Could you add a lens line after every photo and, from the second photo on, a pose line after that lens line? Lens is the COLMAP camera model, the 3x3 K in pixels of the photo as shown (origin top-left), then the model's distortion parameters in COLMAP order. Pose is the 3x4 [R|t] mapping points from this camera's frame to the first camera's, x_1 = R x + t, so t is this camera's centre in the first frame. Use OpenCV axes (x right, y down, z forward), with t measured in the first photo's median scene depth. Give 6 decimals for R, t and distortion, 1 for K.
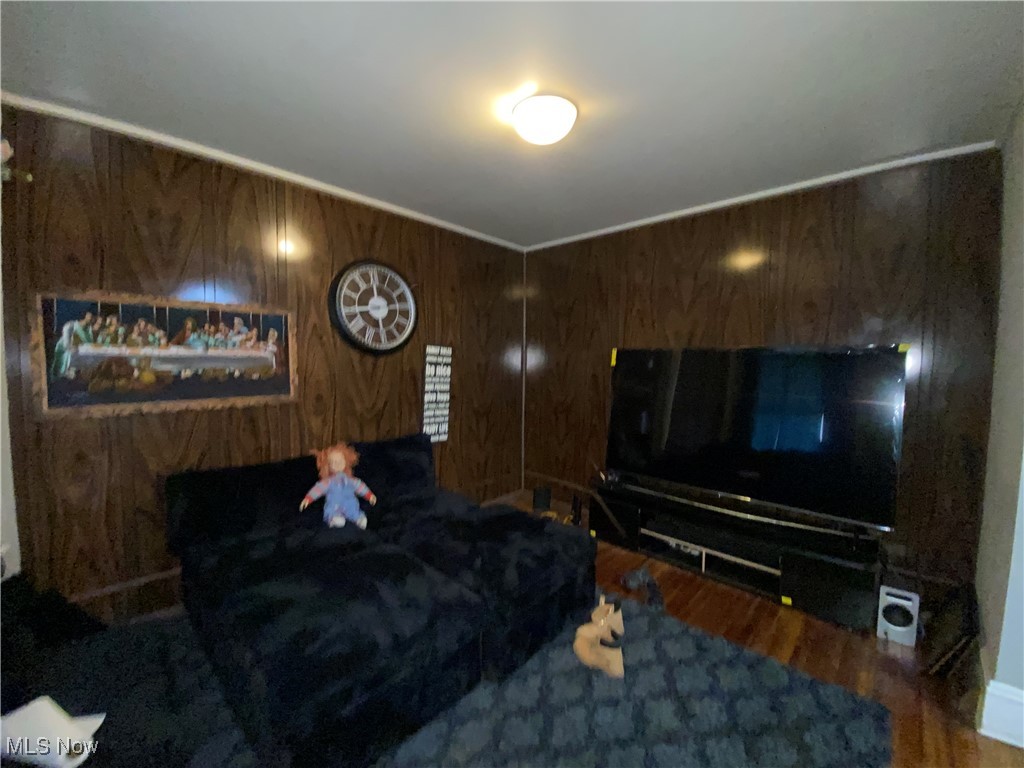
lens RADIAL K [[410.7, 0, 512.0], [0, 410.7, 384.0], [0, 0, 1]] dist [0.033841, -0.025741]
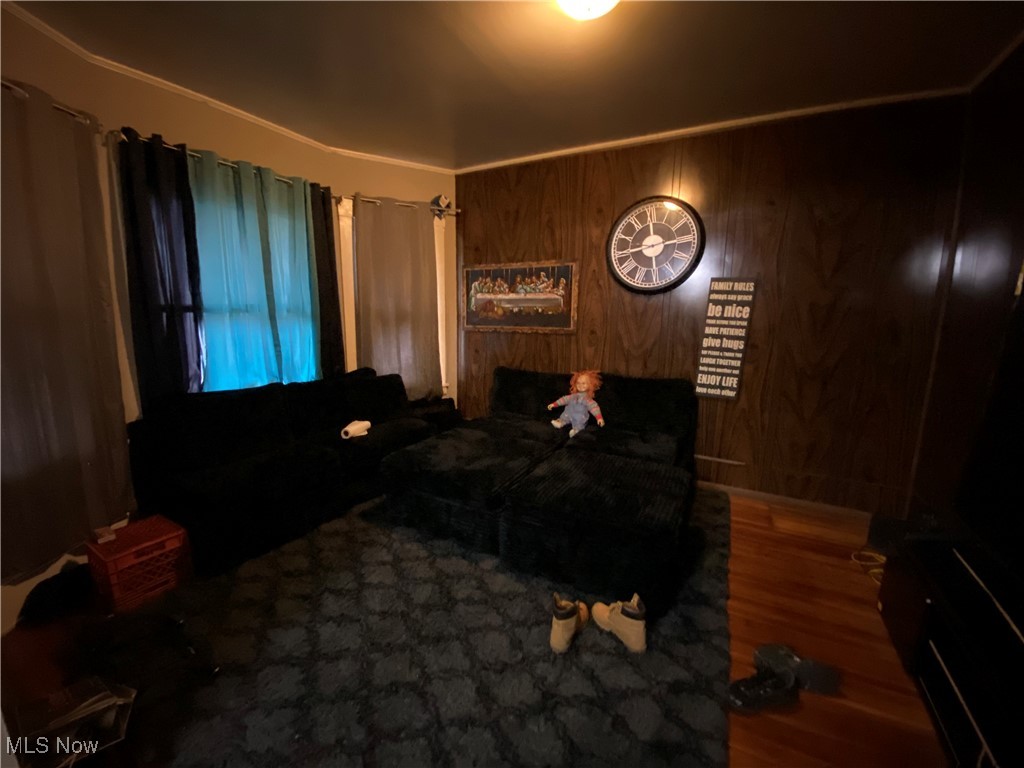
lens RADIAL K [[410.7, 0, 512.0], [0, 410.7, 384.0], [0, 0, 1]] dist [0.033841, -0.025741]
pose [[0.260028, 0.146356, -0.954445, 0.734087], [-0.072399, 0.988619, 0.131872, 0.047320], [0.962883, 0.034811, 0.267665, 0.507348]]
